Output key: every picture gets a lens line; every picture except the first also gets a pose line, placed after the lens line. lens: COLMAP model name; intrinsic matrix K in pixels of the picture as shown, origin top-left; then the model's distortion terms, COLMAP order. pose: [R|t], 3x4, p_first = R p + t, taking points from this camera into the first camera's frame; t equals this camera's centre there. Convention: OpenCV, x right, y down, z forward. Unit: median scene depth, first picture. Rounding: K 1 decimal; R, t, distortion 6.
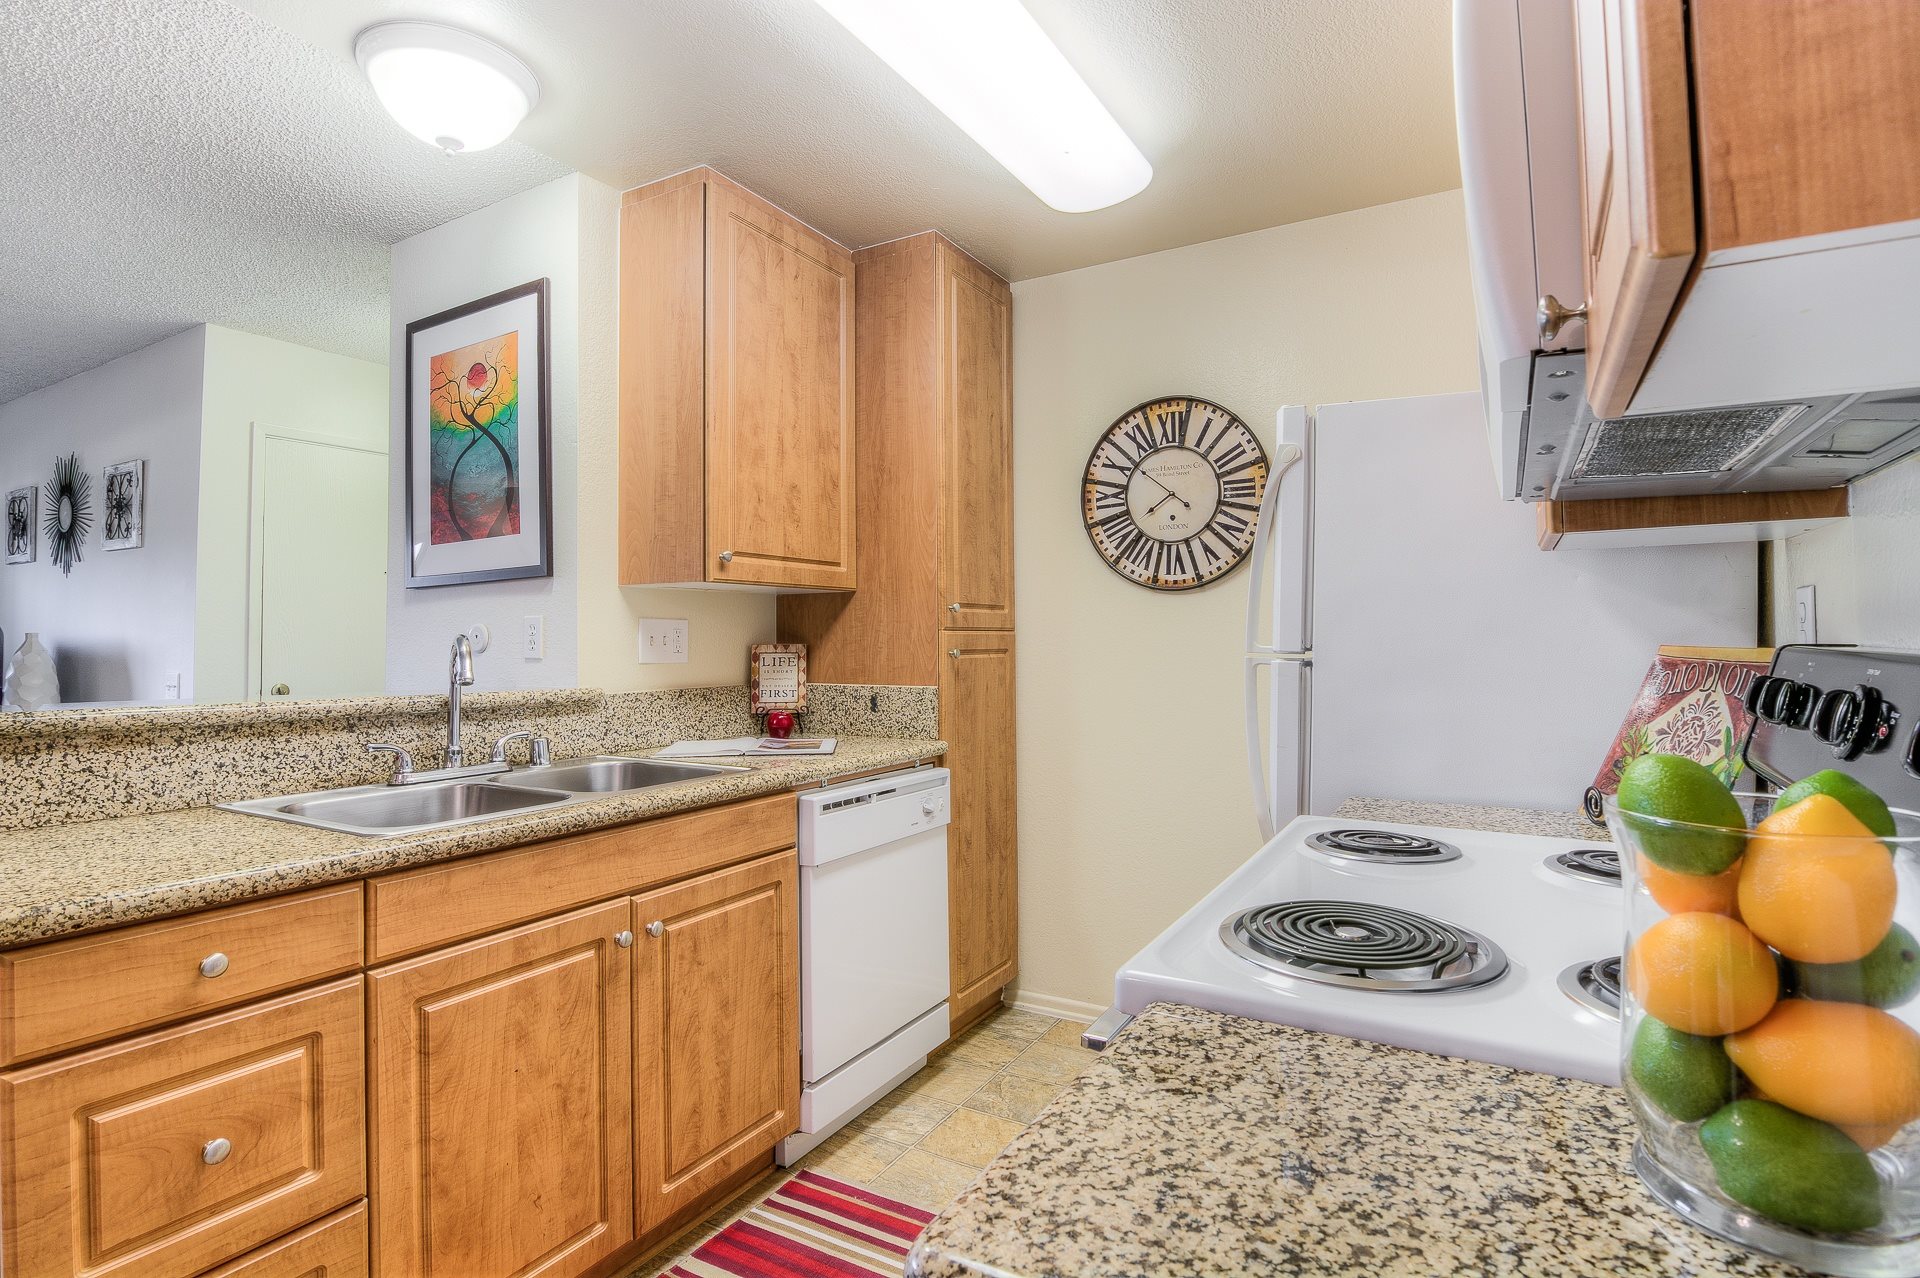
lens RADIAL K [[911.7, 0, 987.8], [0, 911.7, 615.6], [0, 0, 1]] dist [0.000745, -0.011860]
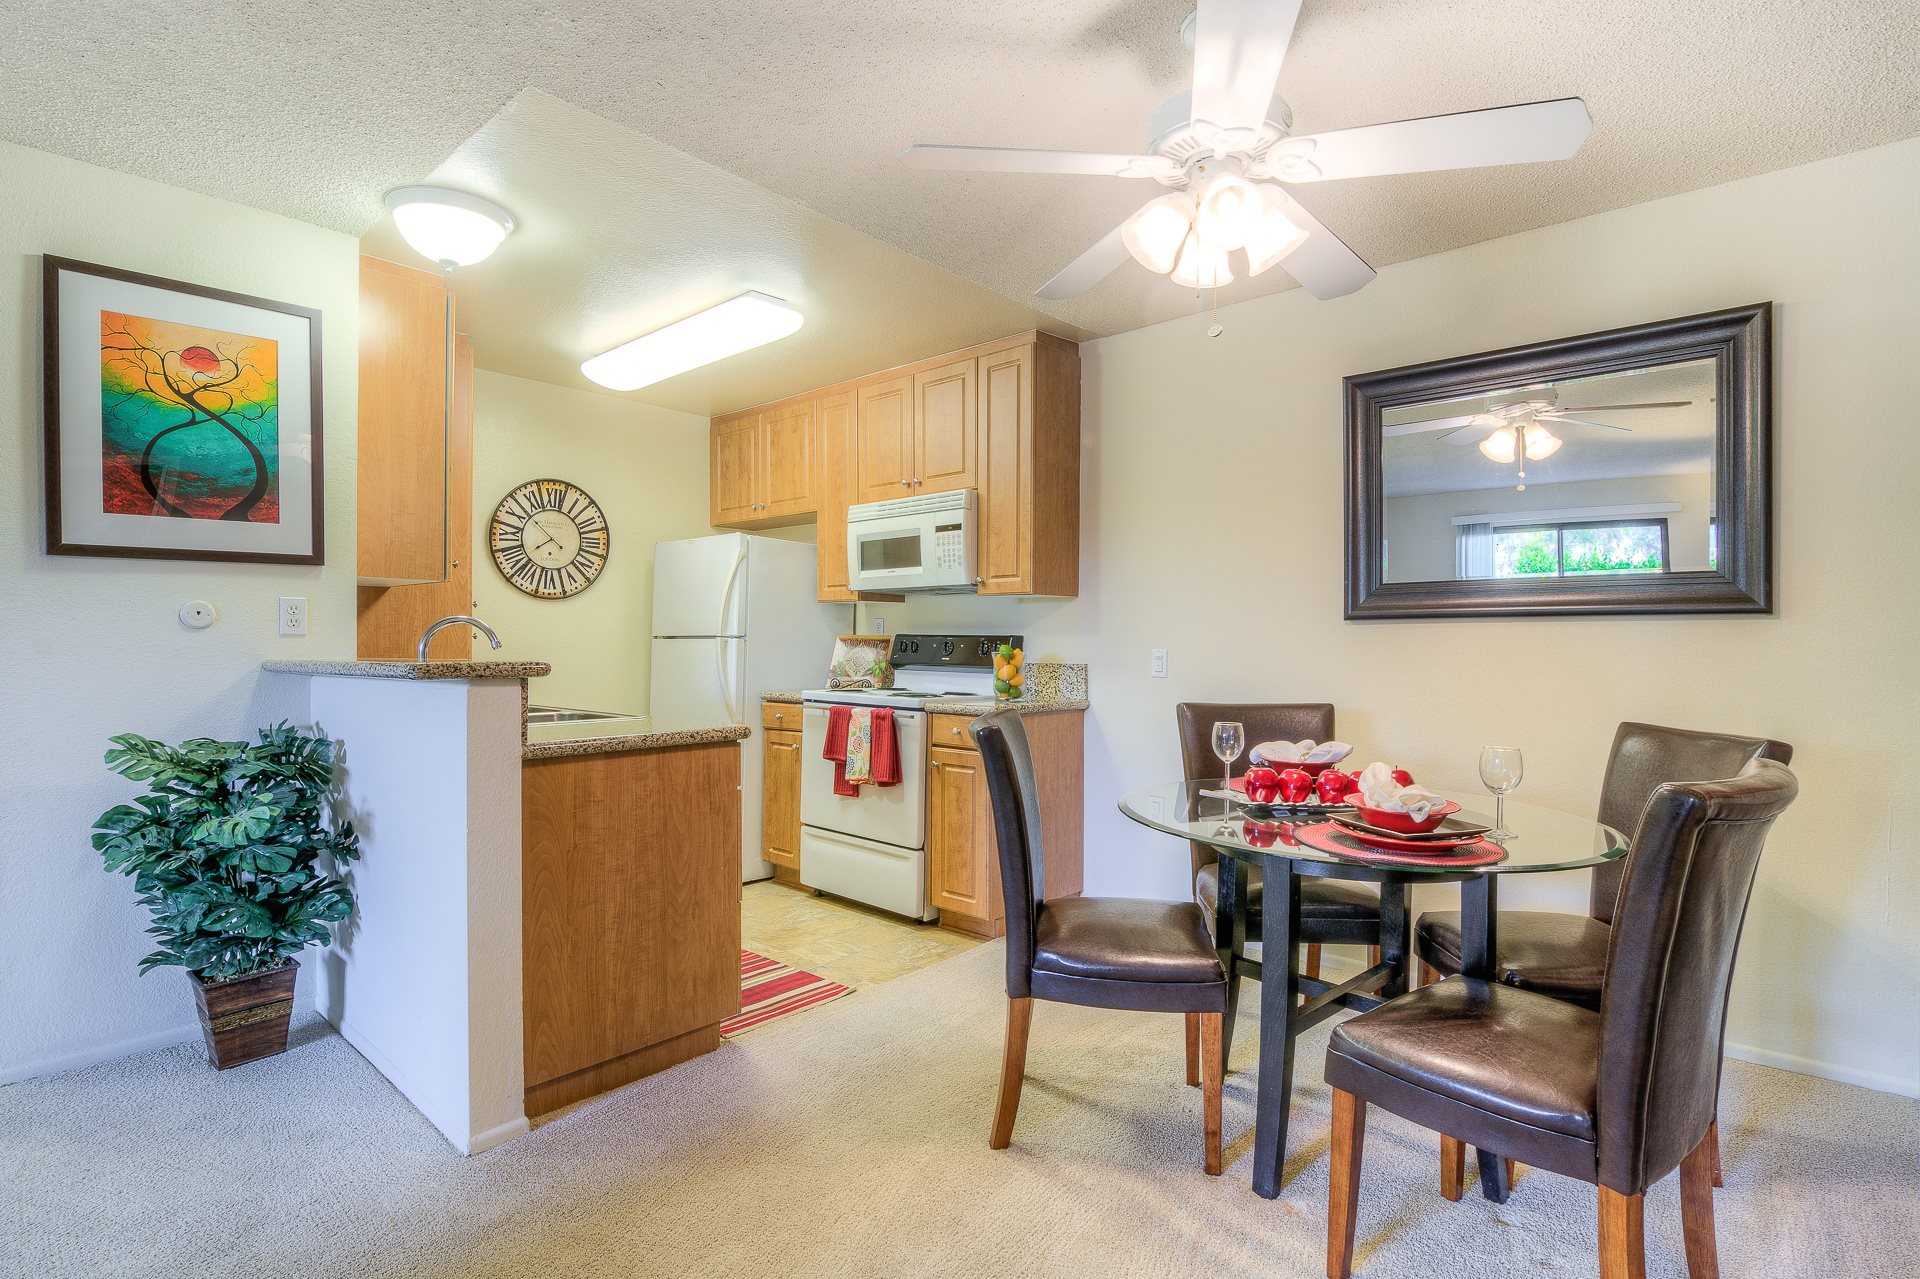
lens RADIAL K [[929.9, 0, 960.0], [0, 929.9, 639.5], [0, 0, 1]] dist [0.002042, -0.015394]
pose [[0.218955, 0.010427, 0.975679, -1.273098], [-0.033348, 0.999439, -0.003197, 0.025506], [-0.975165, -0.031837, 0.219180, -0.069950]]
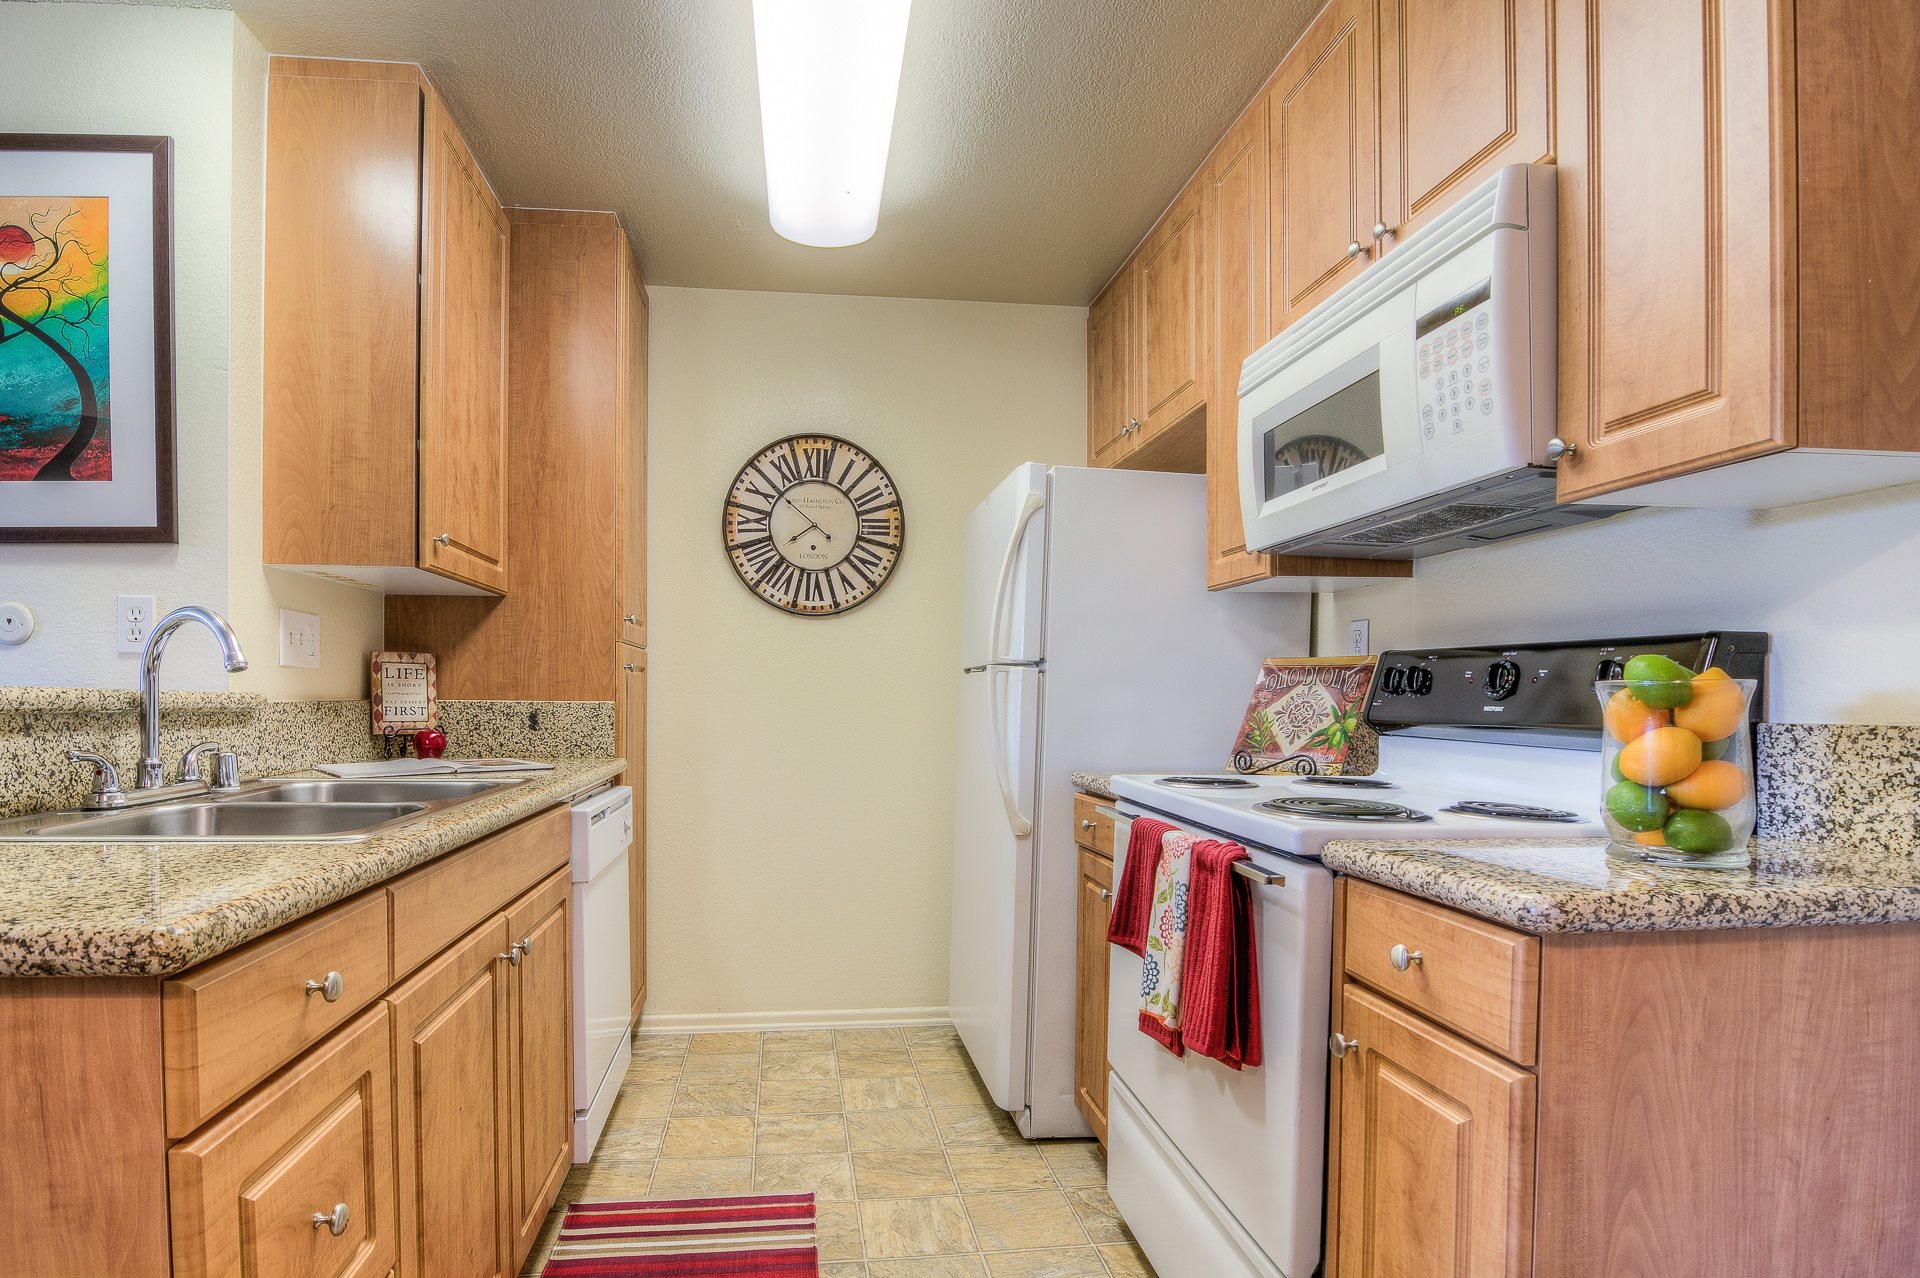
lens RADIAL K [[954.3, 0, 872.3], [0, 954.3, 705.5], [0, 0, 1]] dist [-0.000624, -0.017982]
pose [[0.825021, 0.005061, 0.565080, -0.385032], [-0.026365, 0.999216, 0.029544, 0.044602], [-0.564487, -0.039272, 0.824507, 0.028409]]
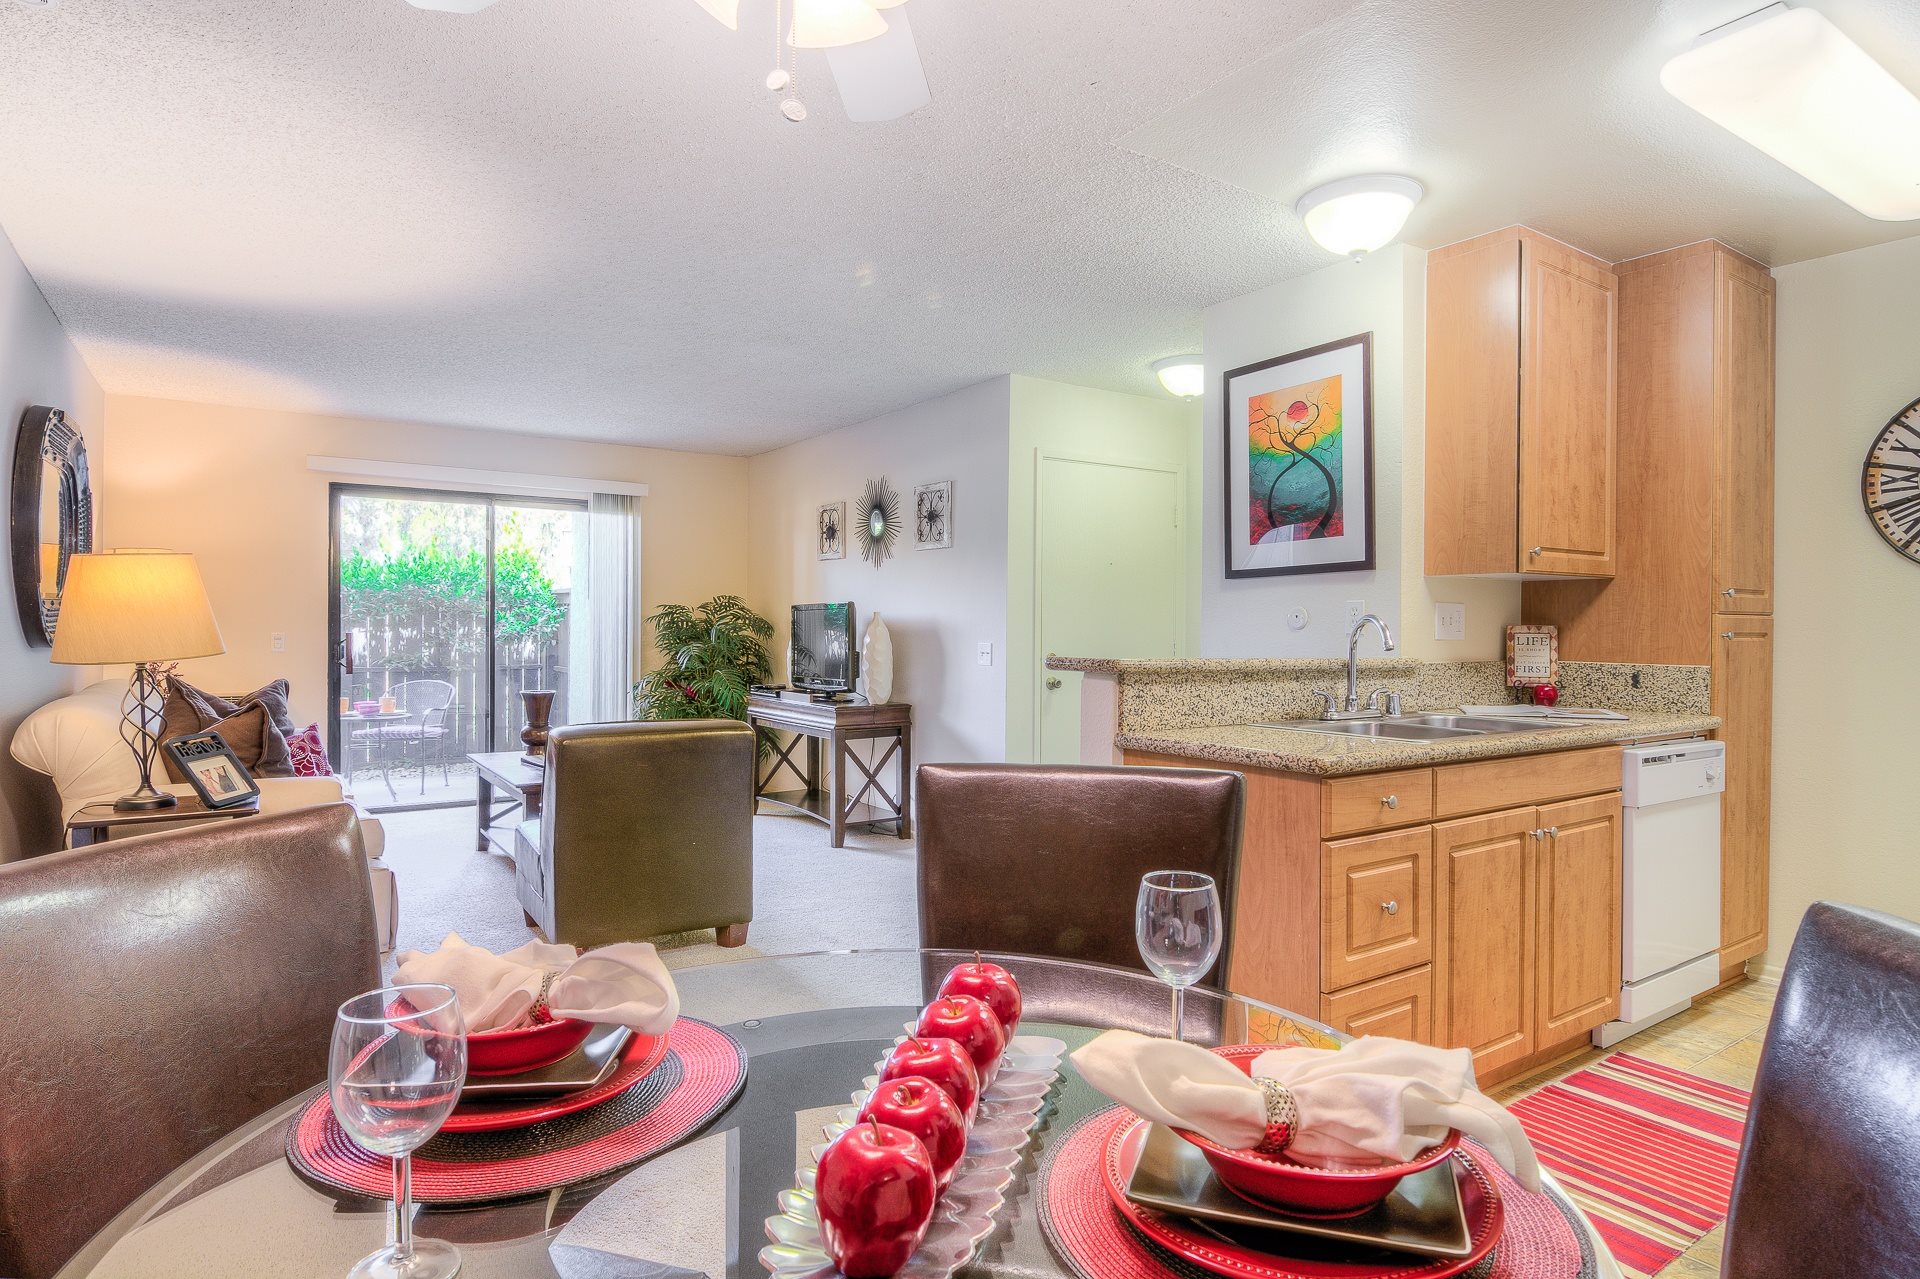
lens RADIAL K [[1053.0, 0, 995.7], [0, 1053.0, 638.2], [0, 0, 1]] dist [-0.003728, -0.016187]
pose [[0.901750, 0.016053, -0.431961, -0.276569], [0.000827, 0.999244, 0.038861, -0.004002], [0.432258, -0.035400, 0.901055, -0.473985]]
